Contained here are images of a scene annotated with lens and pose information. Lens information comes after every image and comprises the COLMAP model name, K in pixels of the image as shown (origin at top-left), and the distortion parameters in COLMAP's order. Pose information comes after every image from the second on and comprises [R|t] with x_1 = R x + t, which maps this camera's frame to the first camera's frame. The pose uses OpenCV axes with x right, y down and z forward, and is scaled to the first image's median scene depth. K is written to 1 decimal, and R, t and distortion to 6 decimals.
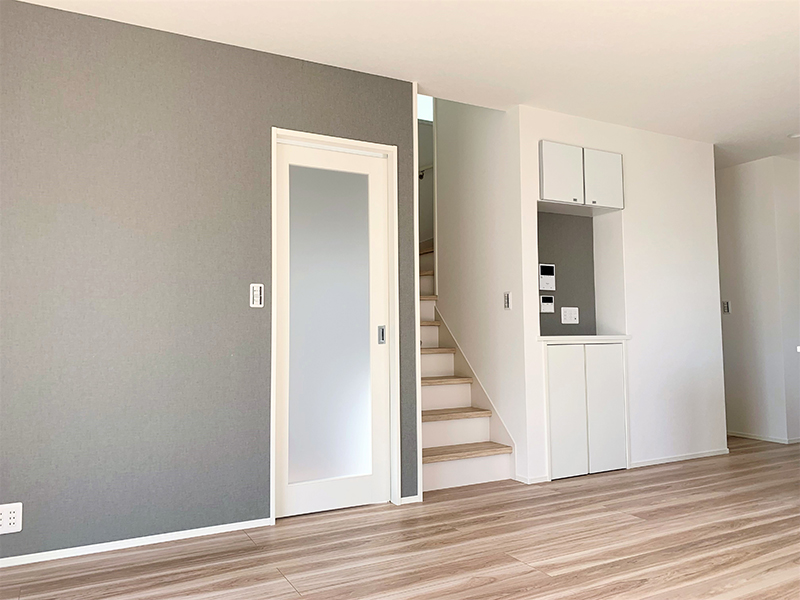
lens RADIAL K [[616.7, 0, 405.4], [0, 616.7, 289.0], [0, 0, 1]] dist [0.022991, -0.014496]
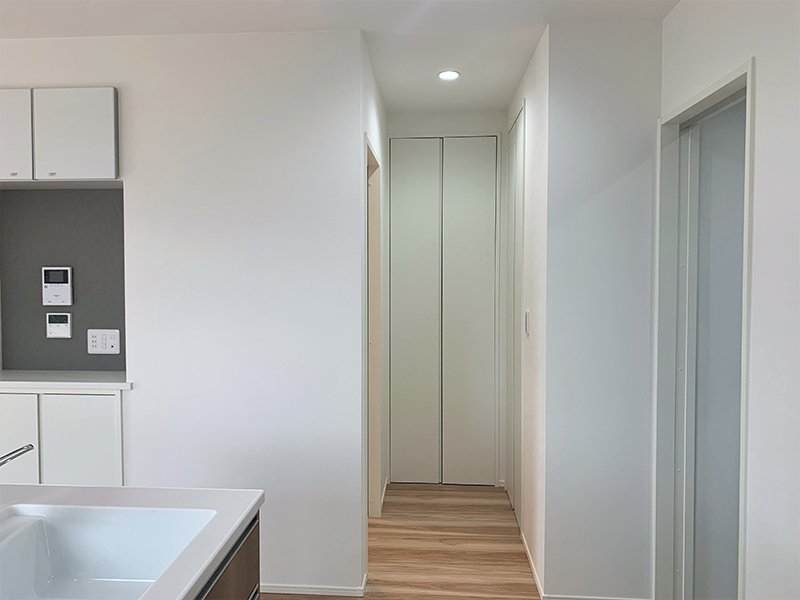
lens RADIAL K [[616.7, 0, 399.7], [0, 616.7, 297.0], [0, 0, 1]] dist [0.022991, -0.014496]
pose [[0.849795, 0.044529, -0.525229, 1.024043], [0.023776, 0.992173, 0.122585, -0.092839], [0.526577, -0.116659, 0.842085, 0.690017]]
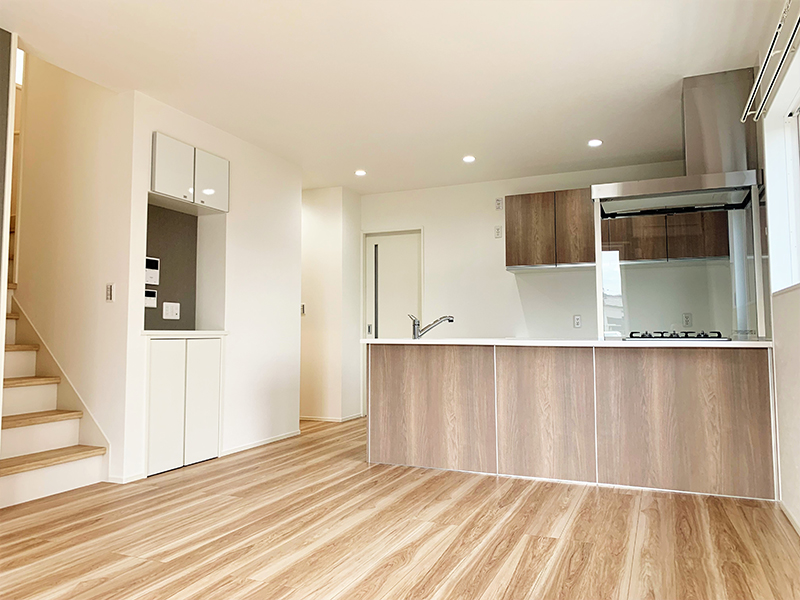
lens RADIAL K [[616.7, 0, 394.6], [0, 616.7, 292.5], [0, 0, 1]] dist [0.022991, -0.014496]
pose [[0.787255, 0.046591, 0.614865, -0.077069], [-0.046072, 0.998799, -0.016694, 0.014838], [-0.614904, -0.015185, 0.788455, -0.016384]]
